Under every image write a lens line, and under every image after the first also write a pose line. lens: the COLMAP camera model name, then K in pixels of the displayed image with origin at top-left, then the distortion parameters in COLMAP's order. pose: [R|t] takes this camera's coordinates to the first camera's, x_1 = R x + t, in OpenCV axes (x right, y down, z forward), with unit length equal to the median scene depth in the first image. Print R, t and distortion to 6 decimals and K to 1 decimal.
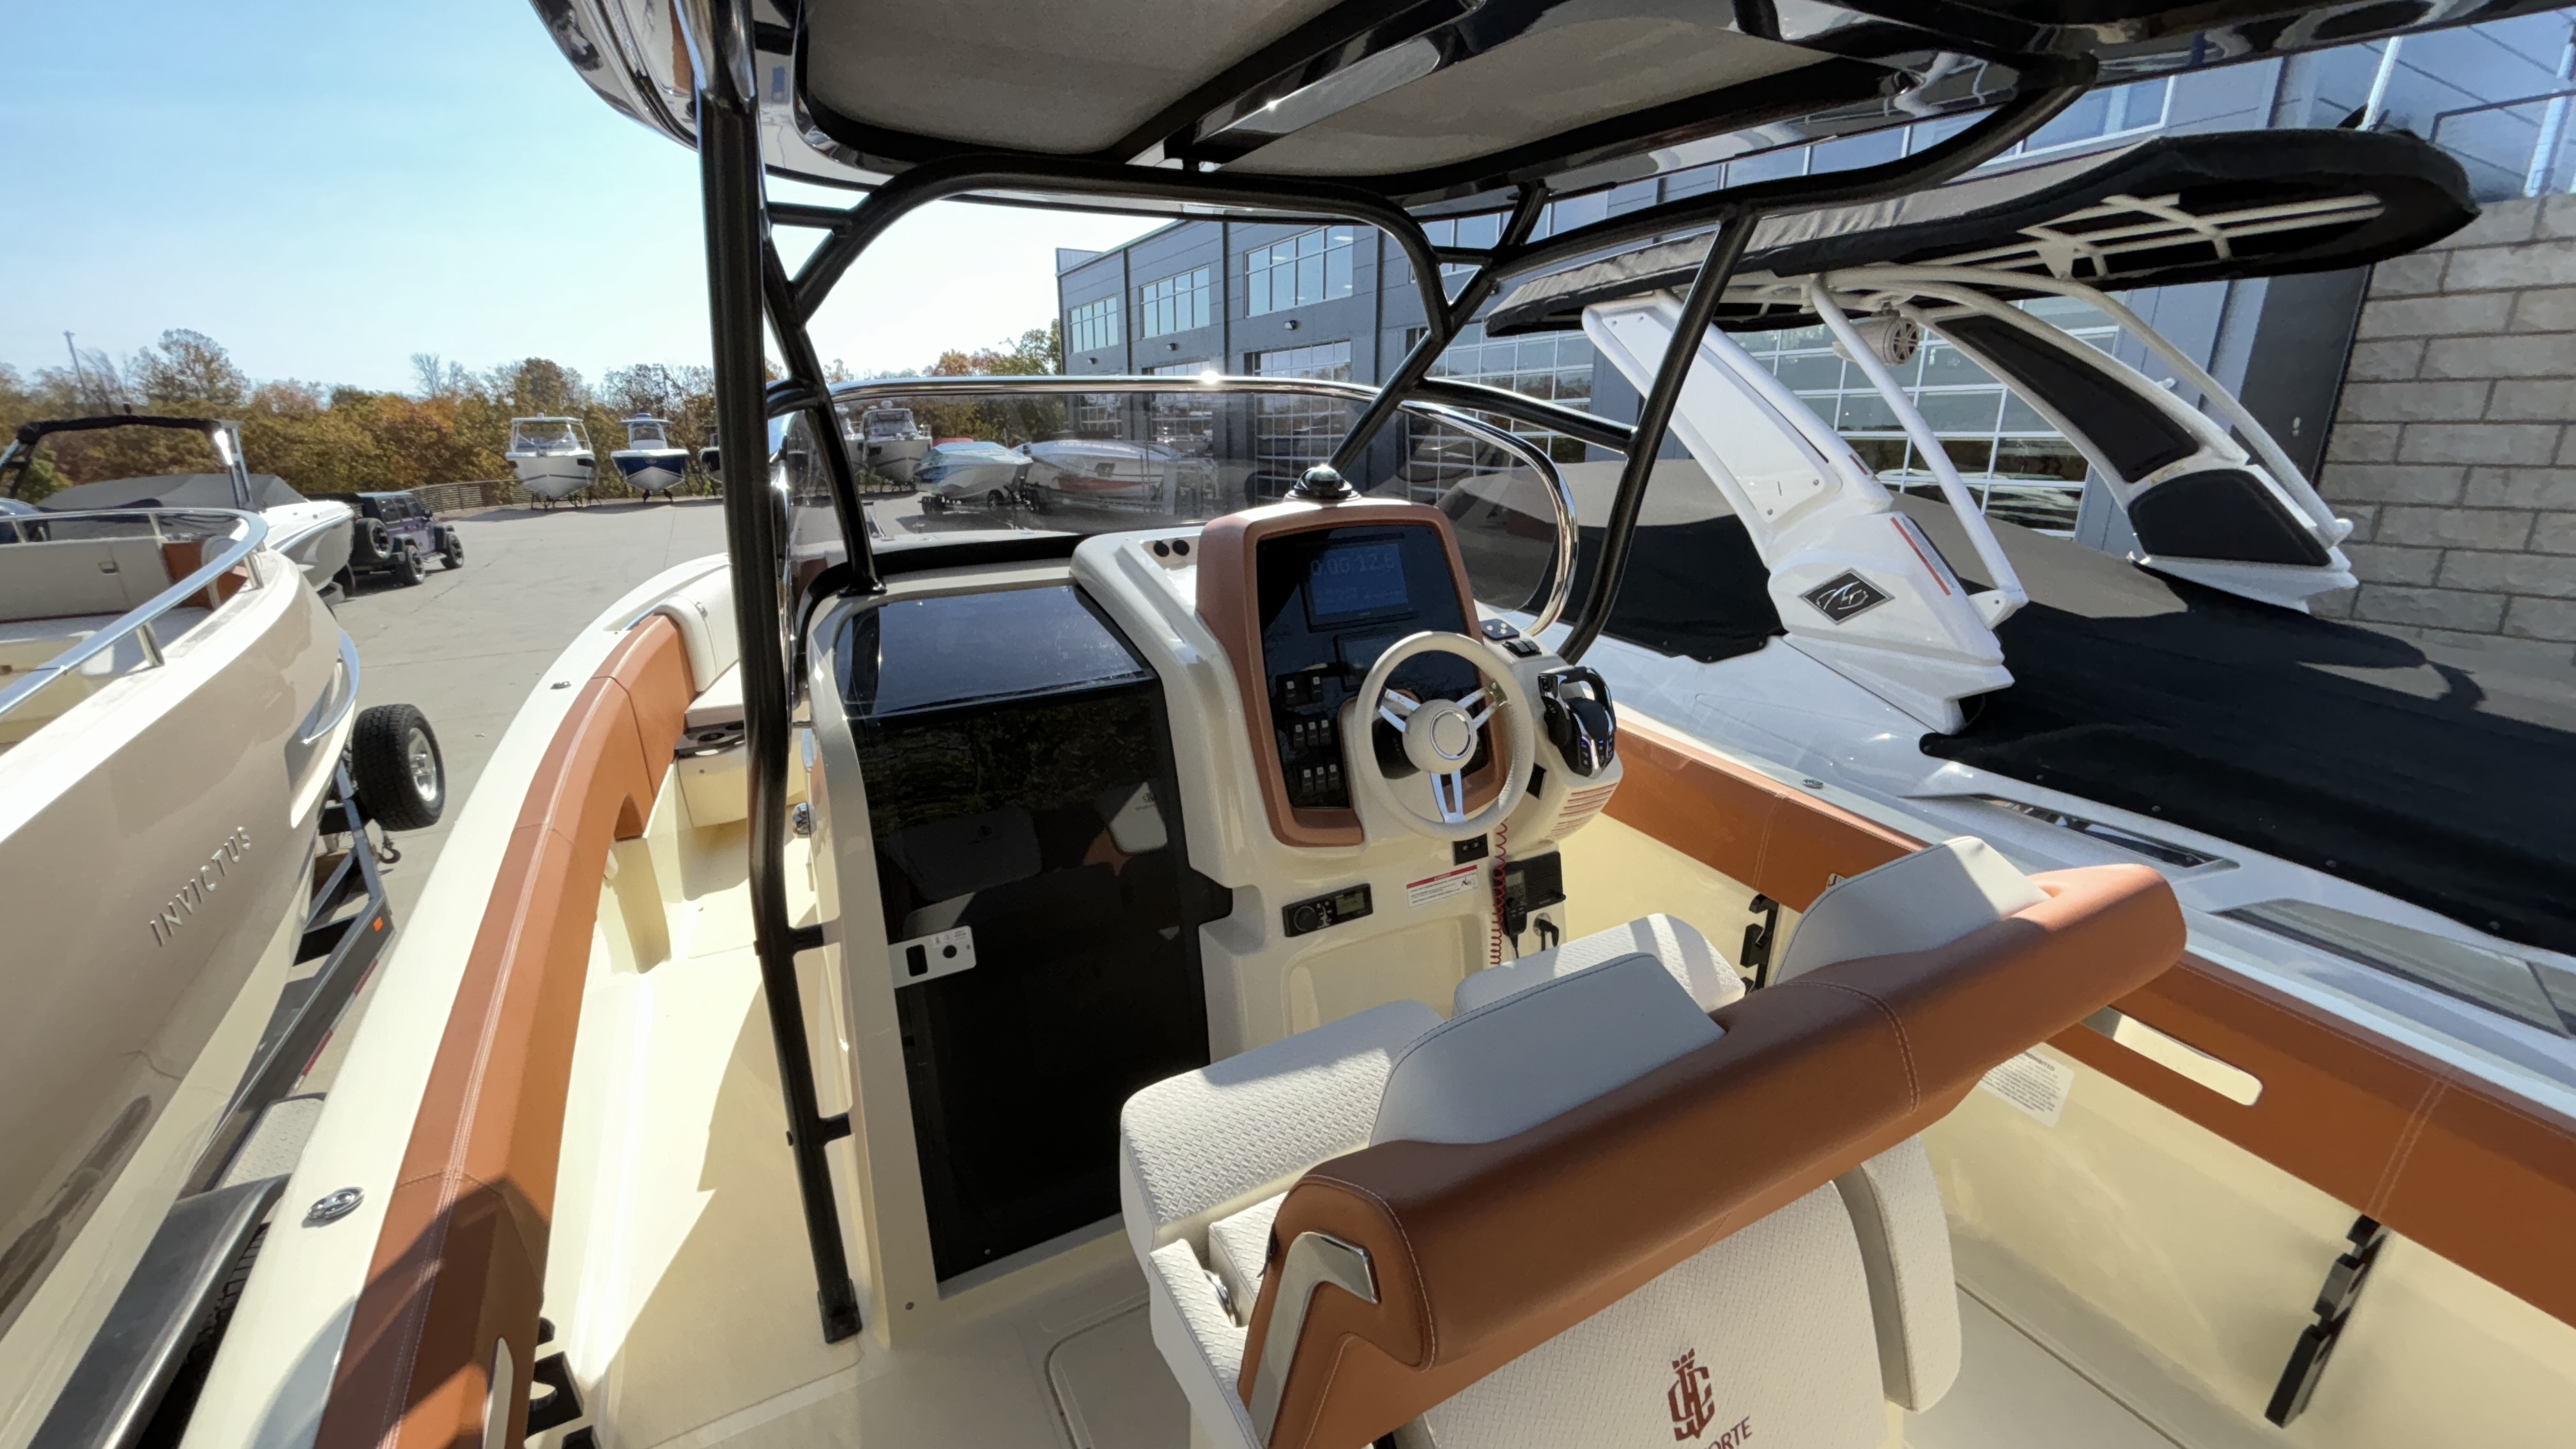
lens RADIAL K [[1040.0, 0, 1287.1], [0, 1040.0, 728.2], [0, 0, 1]] dist [0.007924, 0.000257]
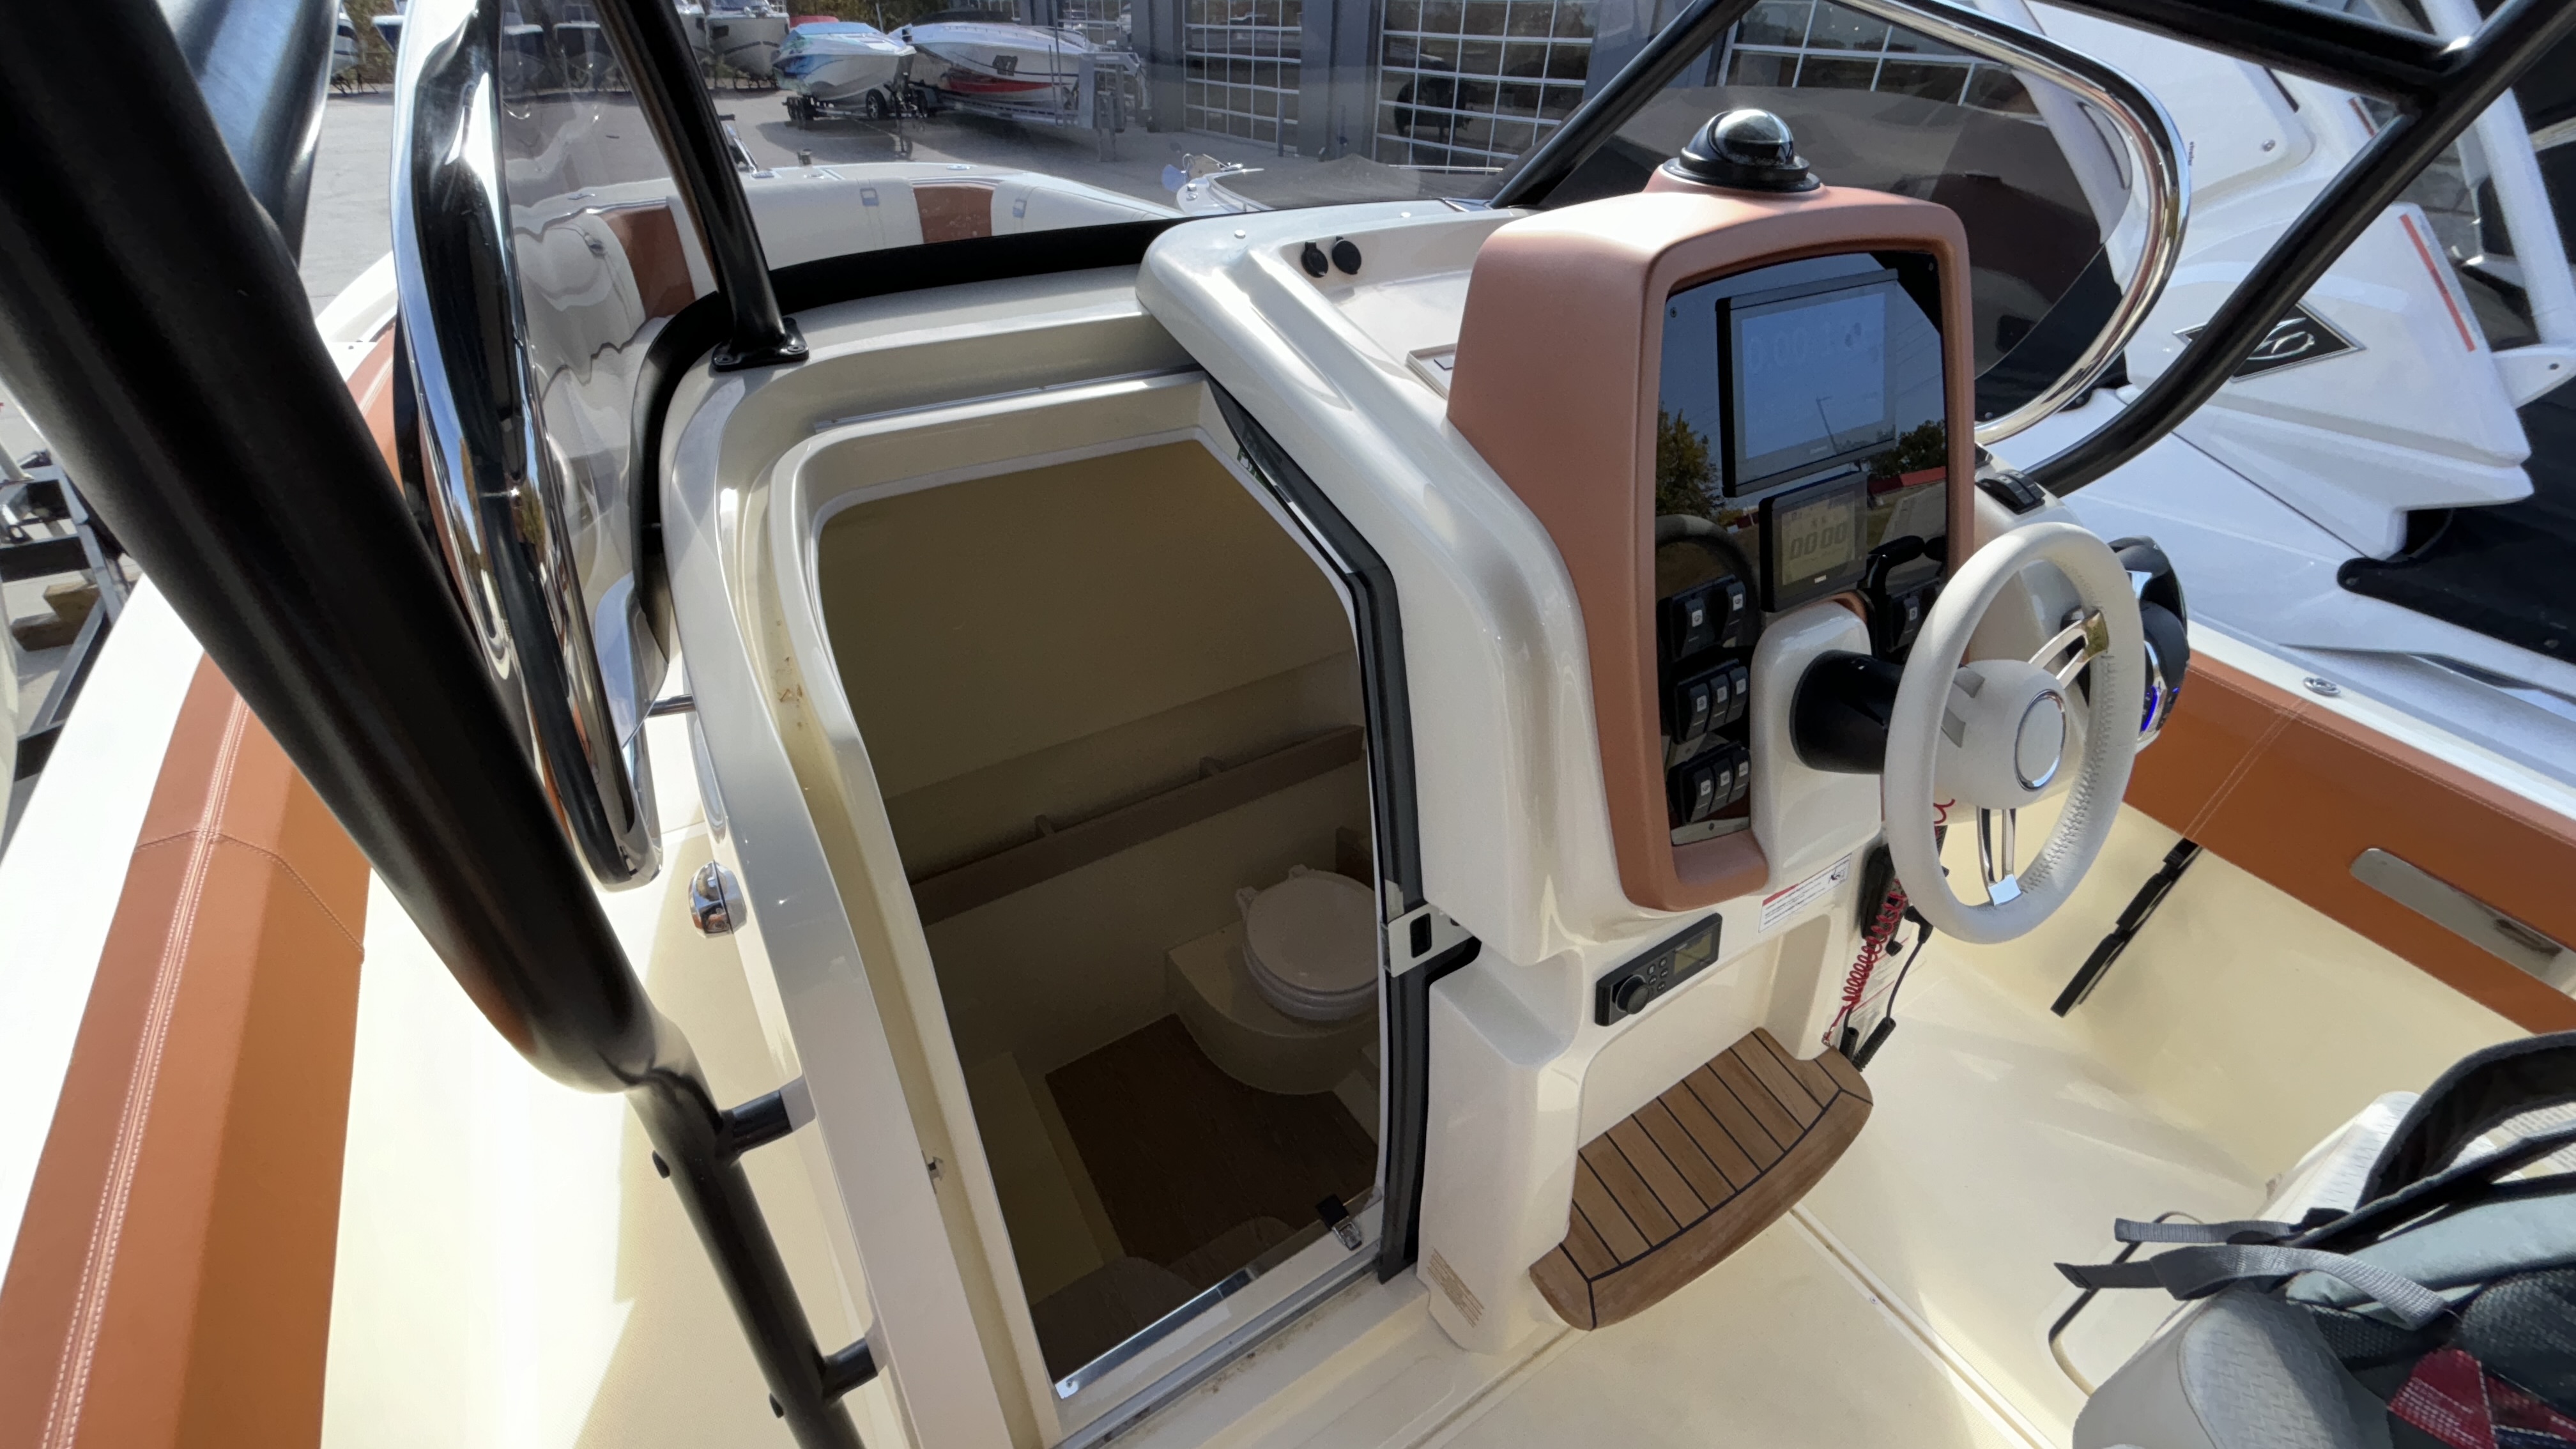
lens RADIAL K [[1042.7, 0, 1288.0], [0, 1042.7, 724.5], [0, 0, 1]] dist [0.008432, -0.000353]
pose [[0.997582, -0.005767, 0.069264, -0.117062], [-0.015733, 0.951946, 0.305861, -0.074435], [-0.067699, -0.306211, 0.949554, 0.277264]]
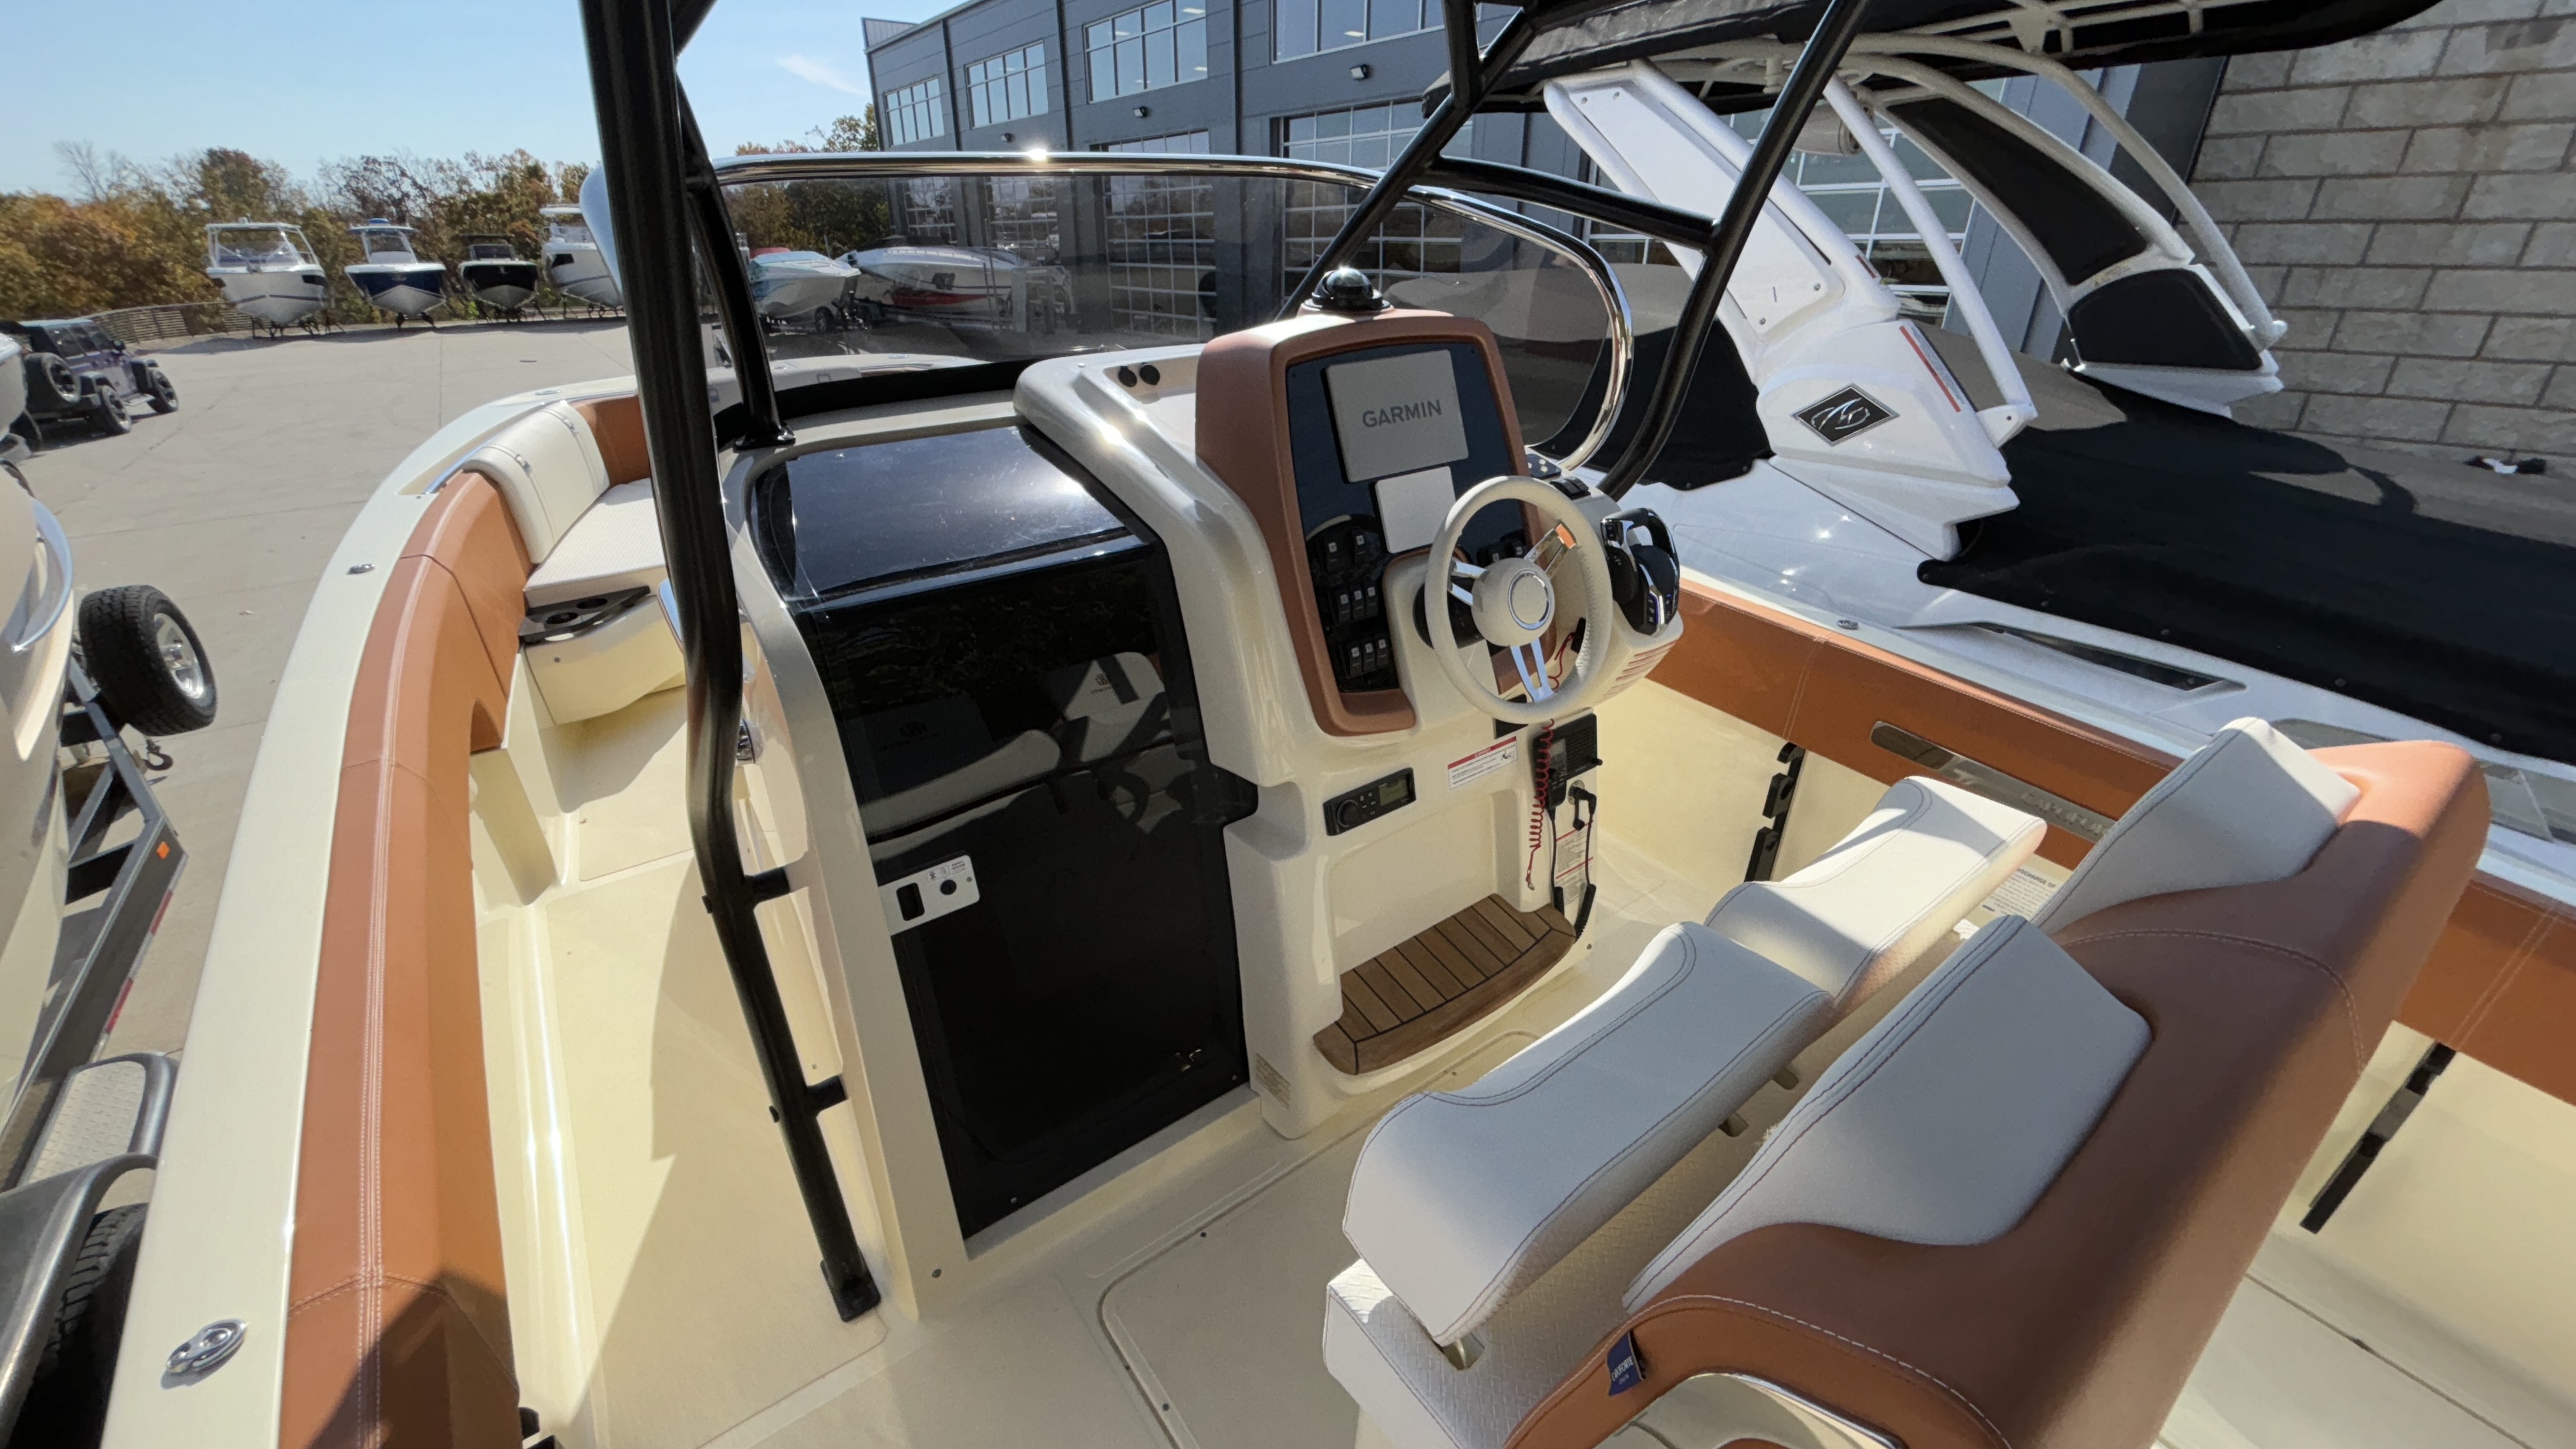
lens RADIAL K [[1042.7, 0, 1288.0], [0, 1042.7, 724.5], [0, 0, 1]] dist [0.008432, -0.000353]
pose [[0.991484, -0.059262, 0.115960, -0.072033], [0.040331, 0.986410, 0.159273, -0.018615], [-0.123823, -0.153240, 0.980401, 0.082808]]
